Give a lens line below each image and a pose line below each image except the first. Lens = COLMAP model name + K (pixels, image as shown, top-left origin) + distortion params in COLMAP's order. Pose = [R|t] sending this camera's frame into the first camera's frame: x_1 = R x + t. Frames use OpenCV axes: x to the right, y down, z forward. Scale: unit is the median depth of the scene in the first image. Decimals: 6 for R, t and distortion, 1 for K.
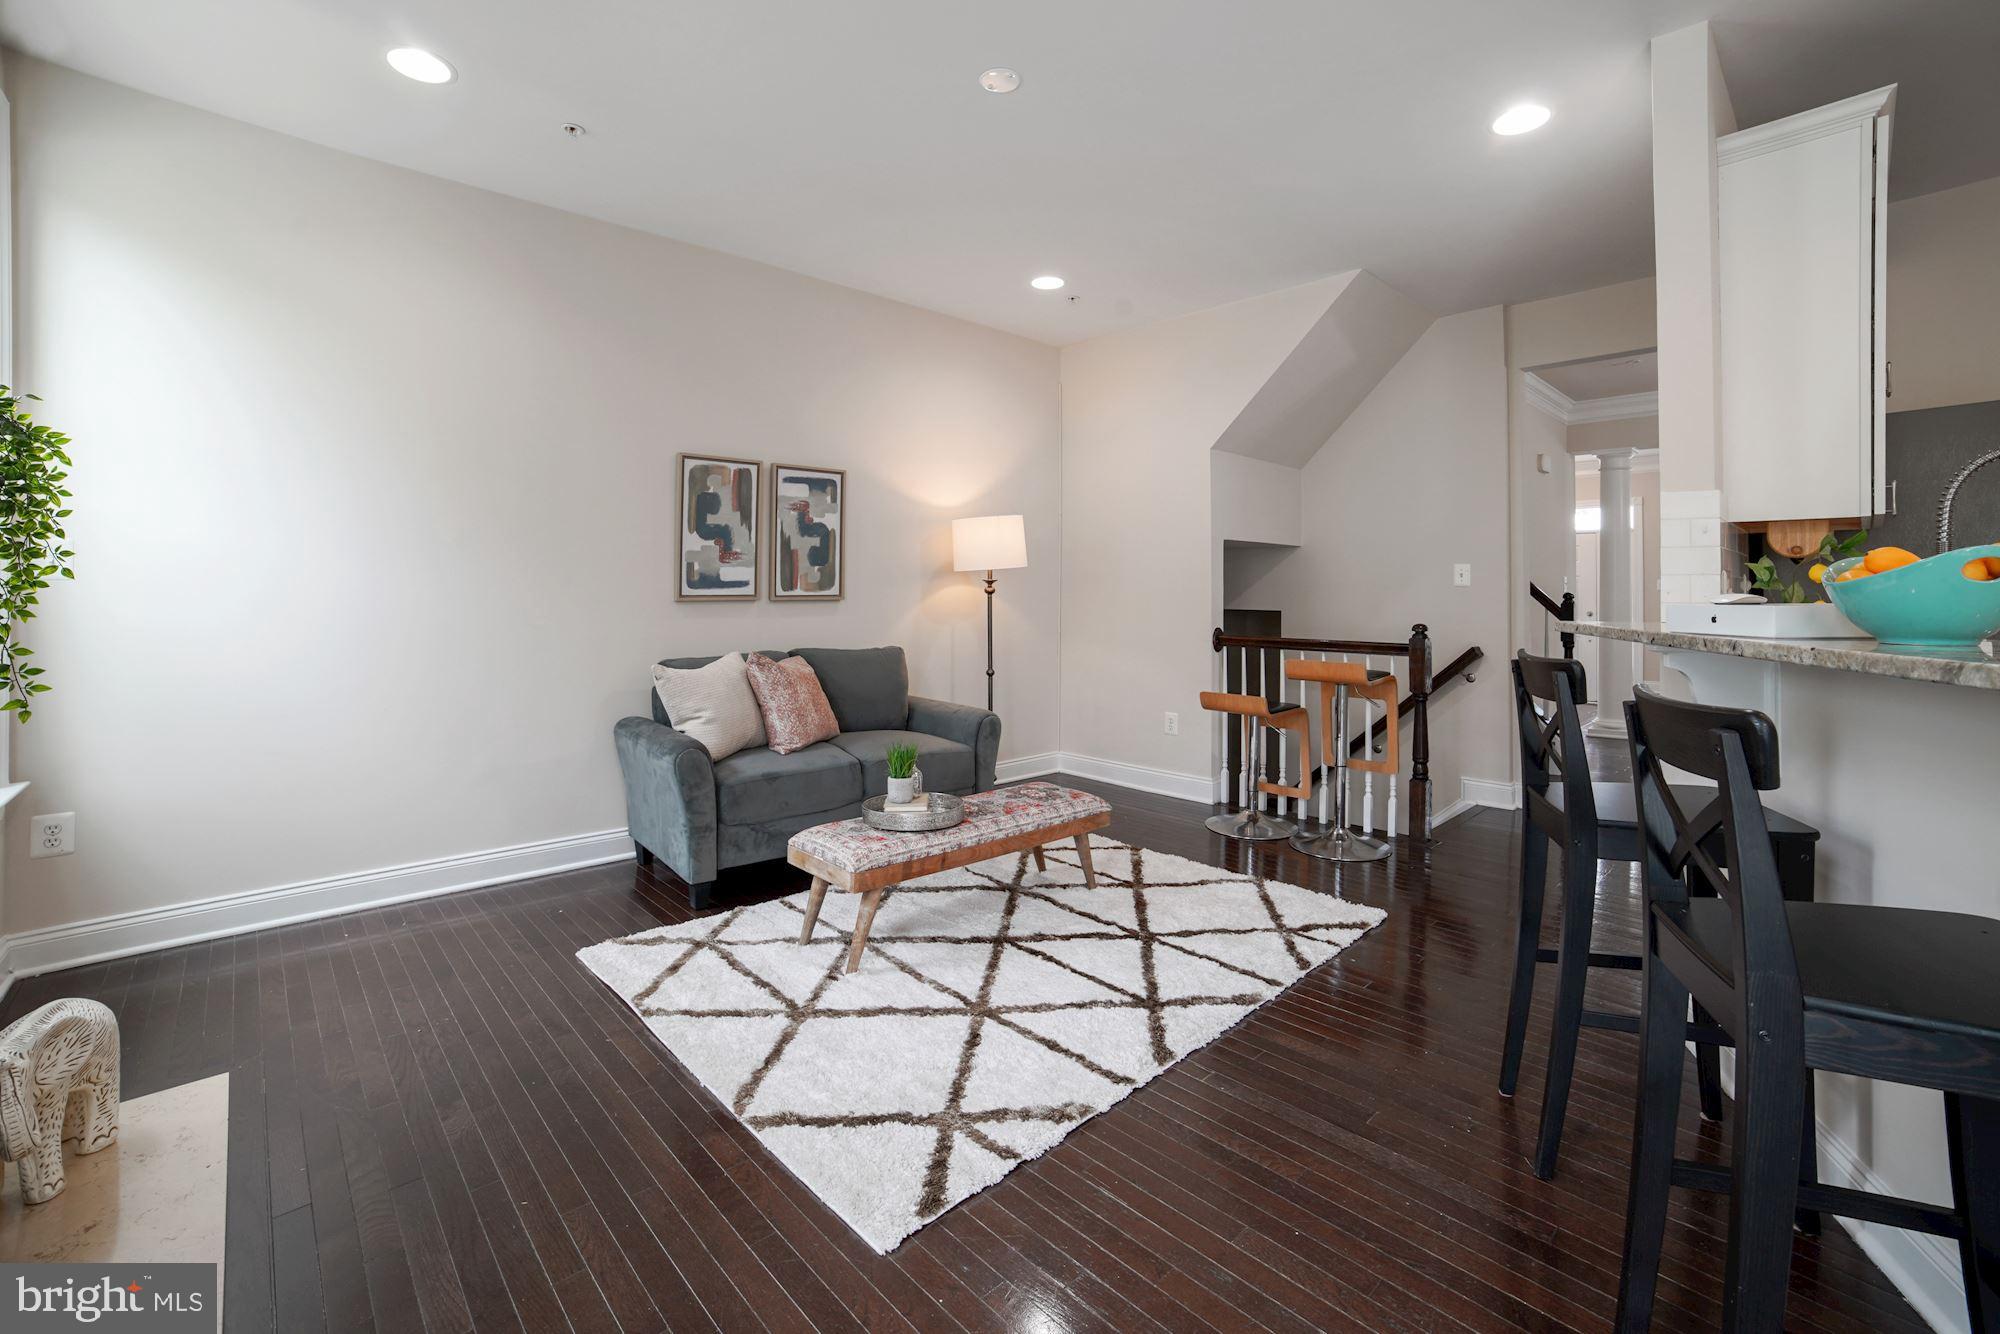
lens RADIAL K [[834.1, 0, 973.0], [0, 834.1, 598.5], [0, 0, 1]] dist [-0.051118, 0.006151]
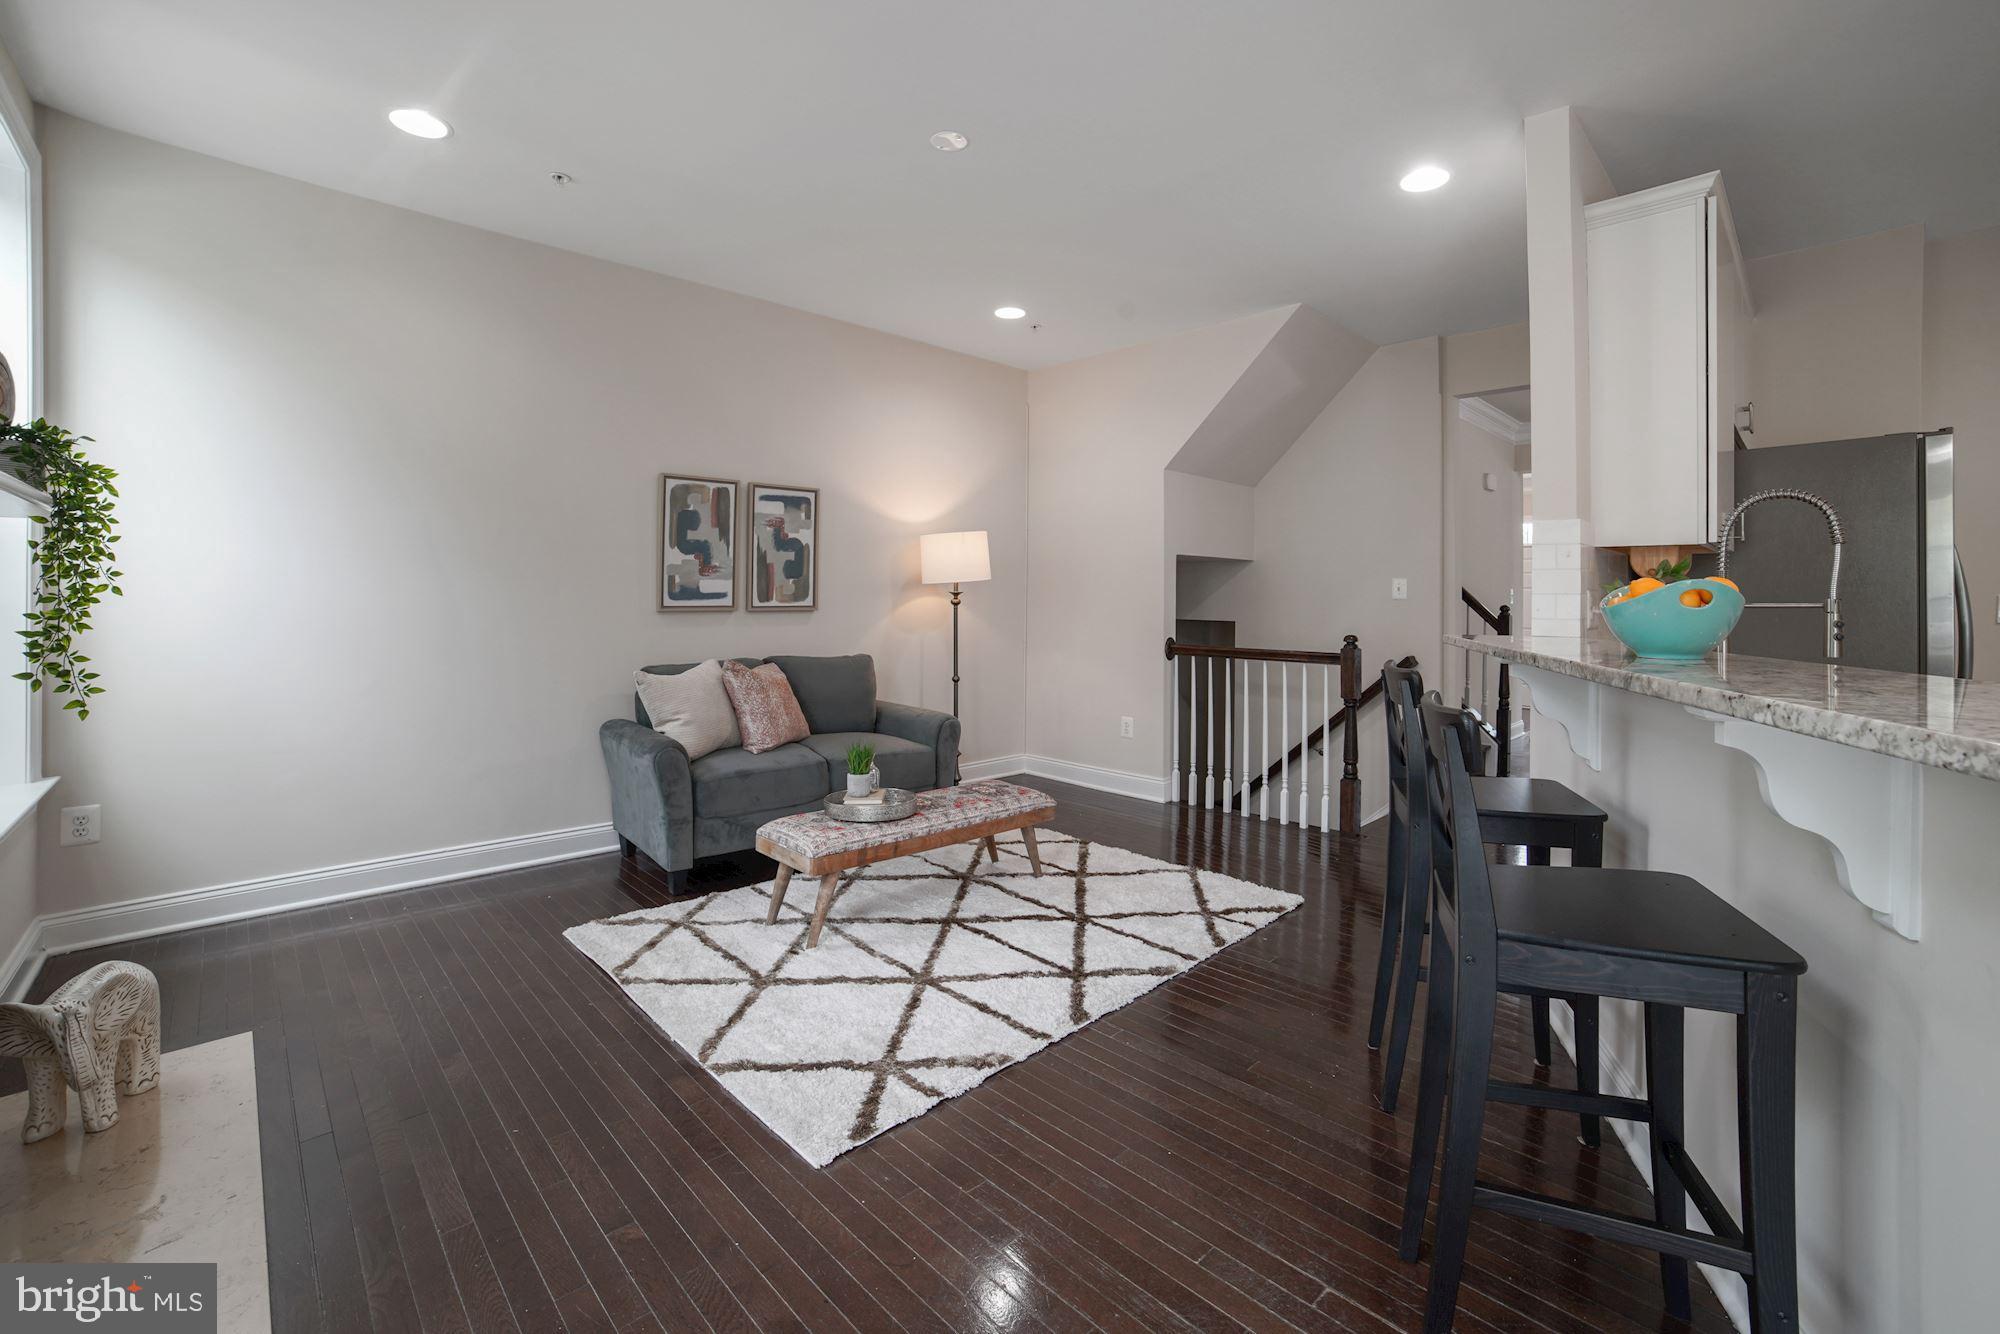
lens RADIAL K [[834.1, 0, 977.9], [0, 834.1, 610.3], [0, 0, 1]] dist [-0.051118, 0.006151]
pose [[0.999895, 0.003386, 0.014111, 0.047089], [-0.003471, 0.999976, 0.006001, -0.007592], [-0.014090, -0.006050, 0.999882, -0.088841]]
